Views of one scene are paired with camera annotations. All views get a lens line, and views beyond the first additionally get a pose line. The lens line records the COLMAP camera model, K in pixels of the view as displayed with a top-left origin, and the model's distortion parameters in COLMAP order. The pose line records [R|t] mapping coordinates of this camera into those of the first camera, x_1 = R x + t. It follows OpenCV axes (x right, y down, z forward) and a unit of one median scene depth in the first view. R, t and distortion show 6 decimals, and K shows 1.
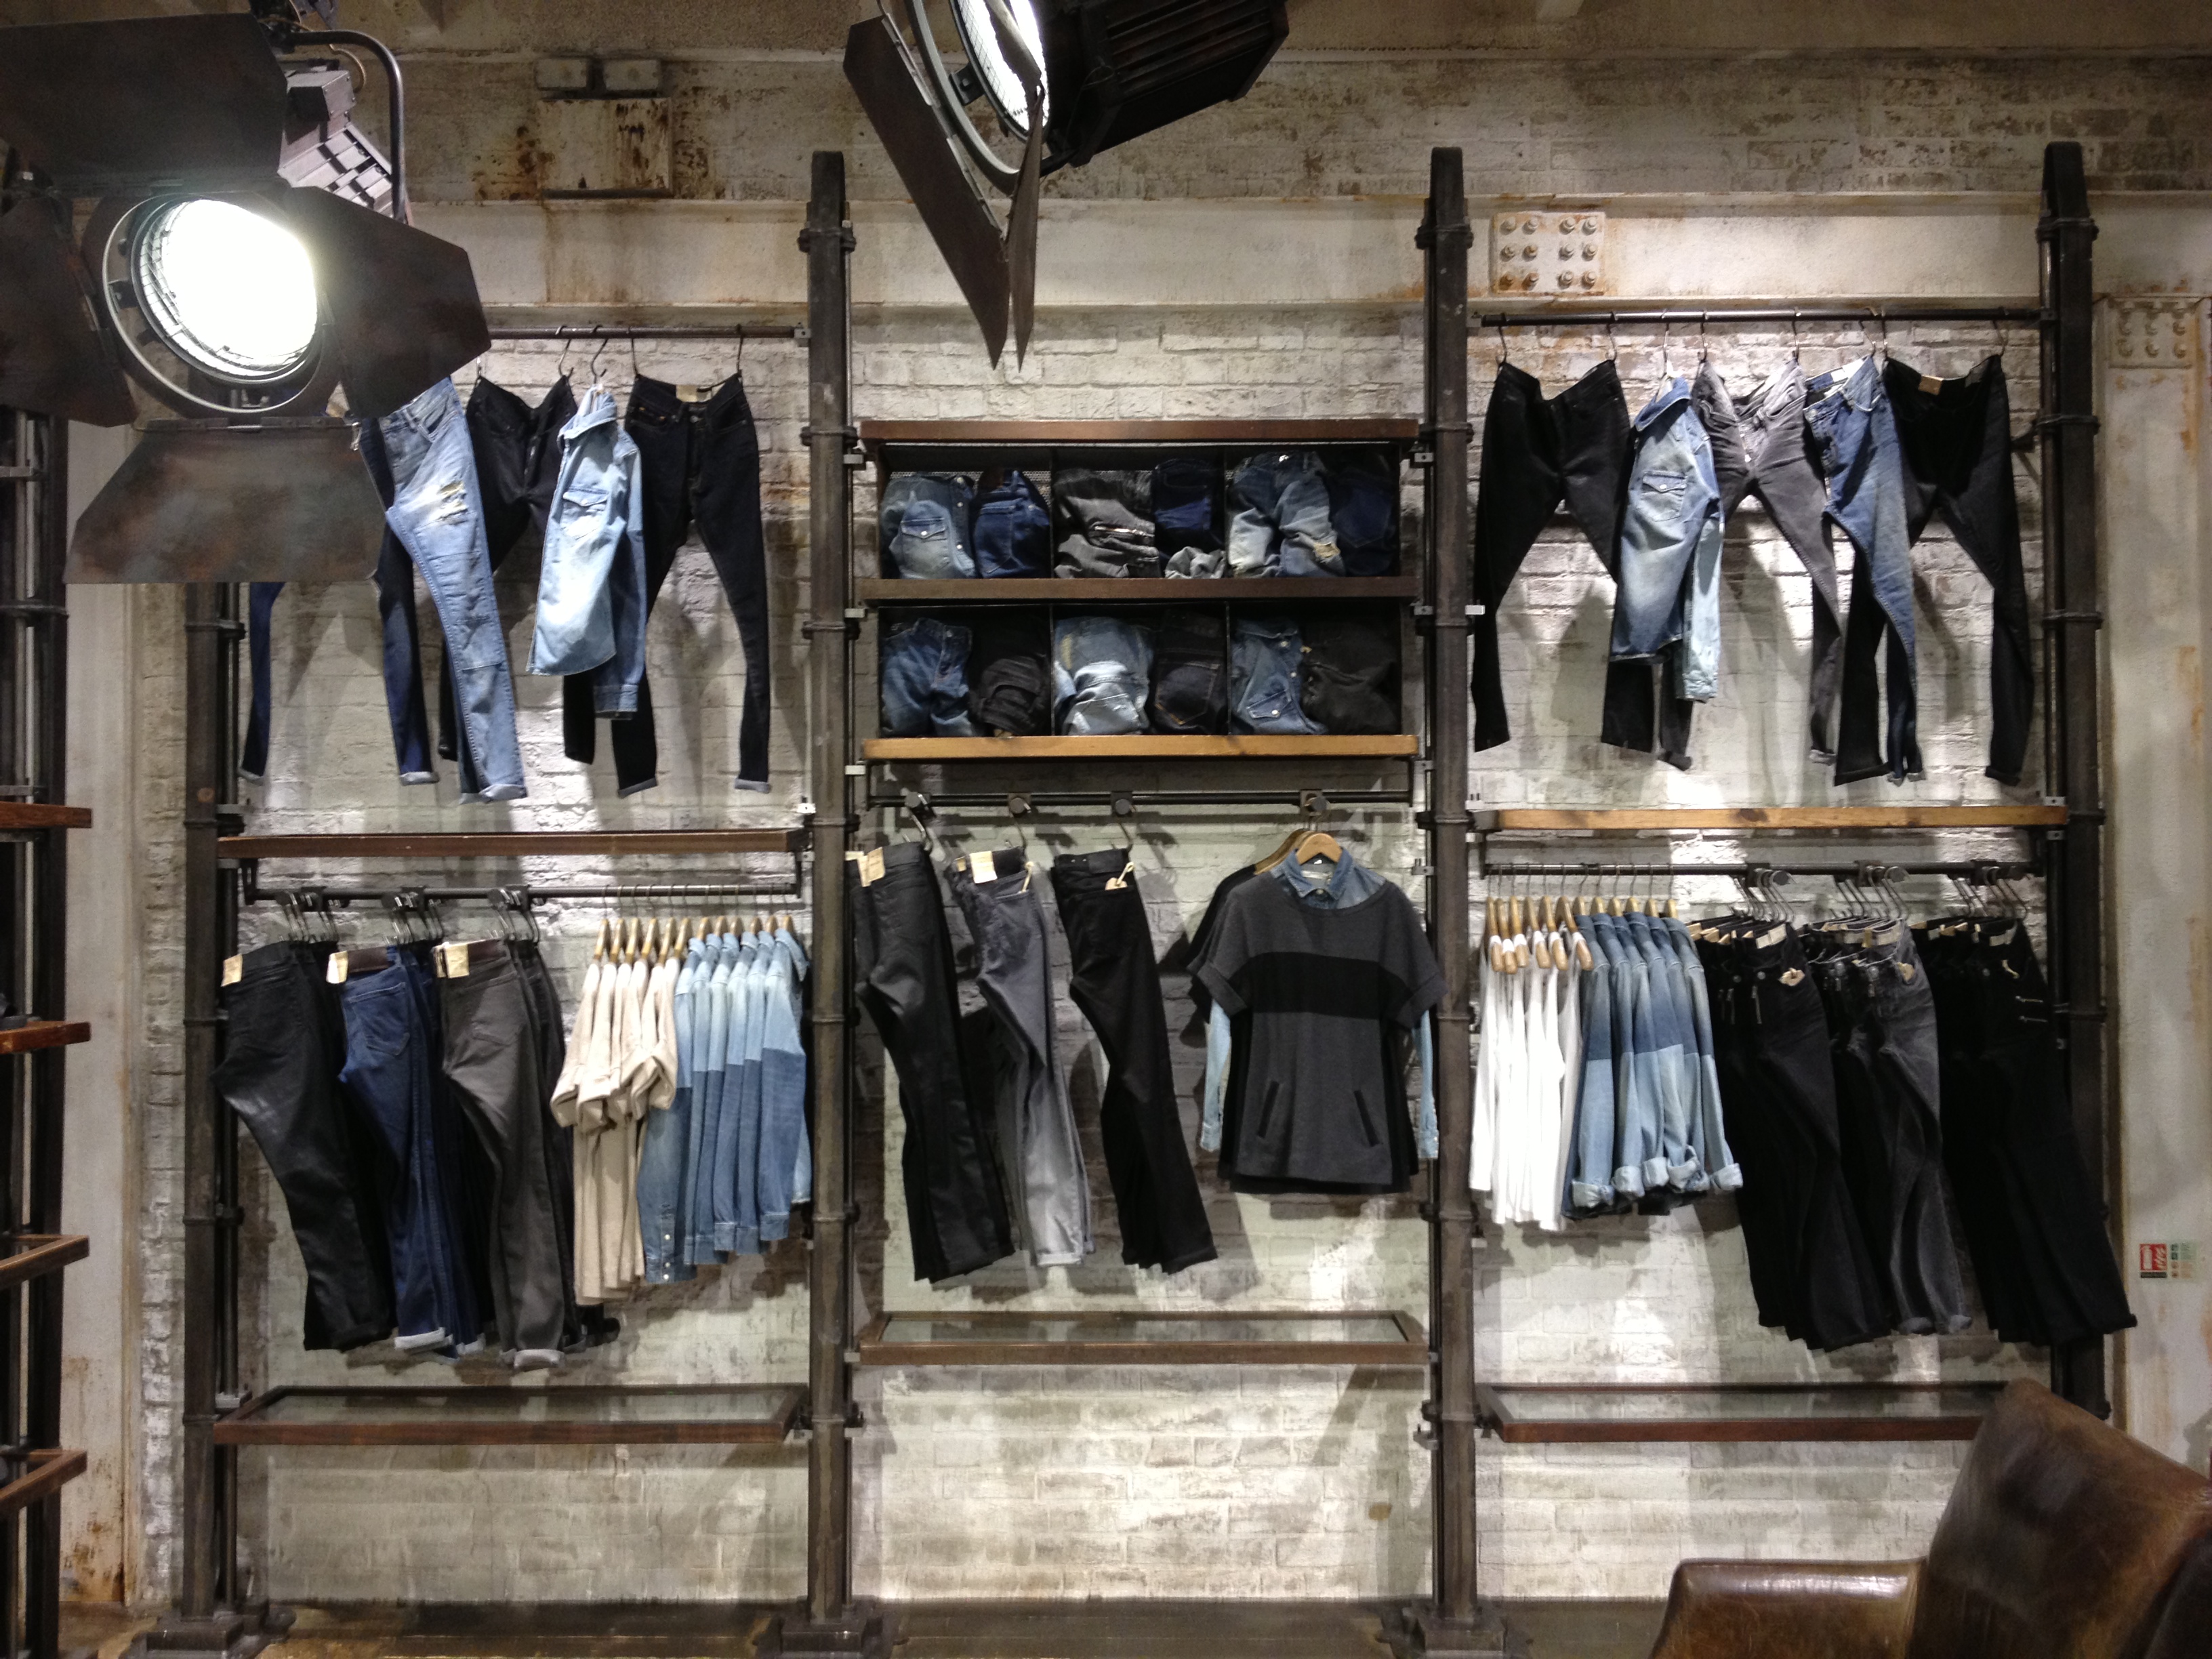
lens RADIAL K [[2136.5, 0, 1106.4], [0, 2136.5, 823.9], [0, 0, 1]] dist [0.154688, -0.363656]
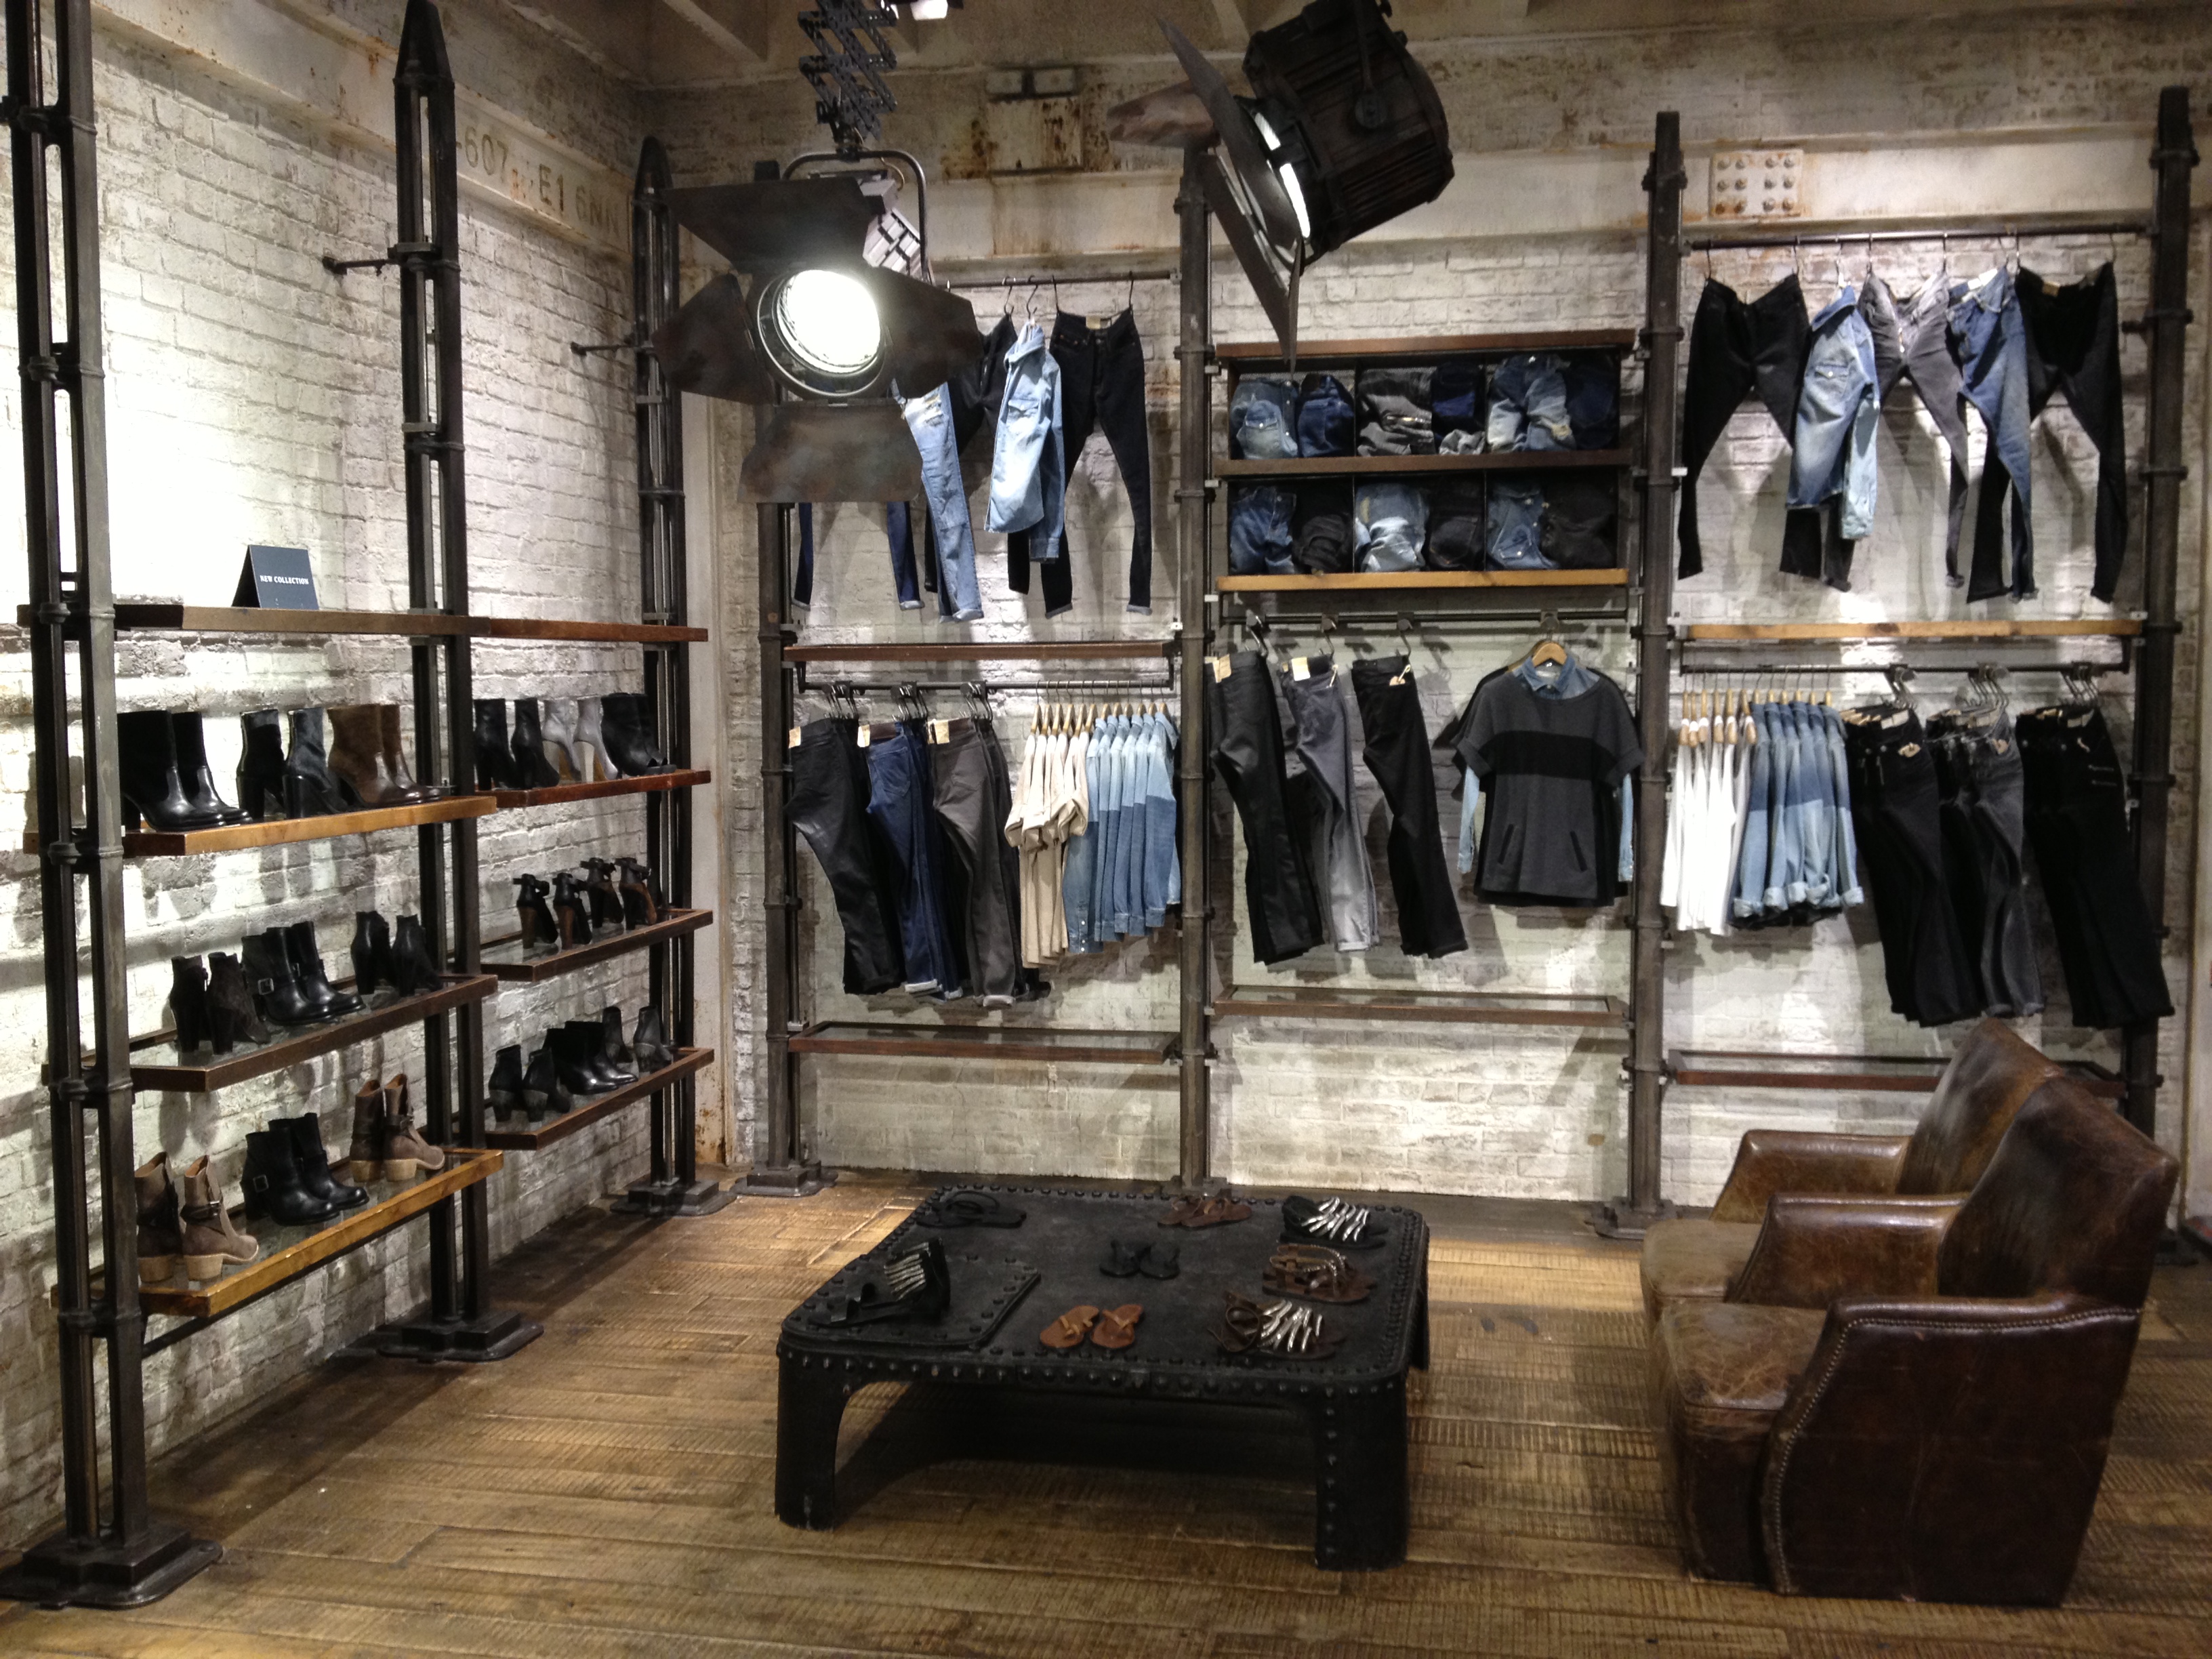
lens RADIAL K [[2136.5, 0, 1106.4], [0, 2136.5, 823.9], [0, 0, 1]] dist [0.154688, -0.363656]
pose [[0.983923, 0.014329, -0.178016, 0.064493], [0.003329, 0.995131, 0.098501, -0.016335], [0.178561, -0.097510, 0.979085, -0.382976]]
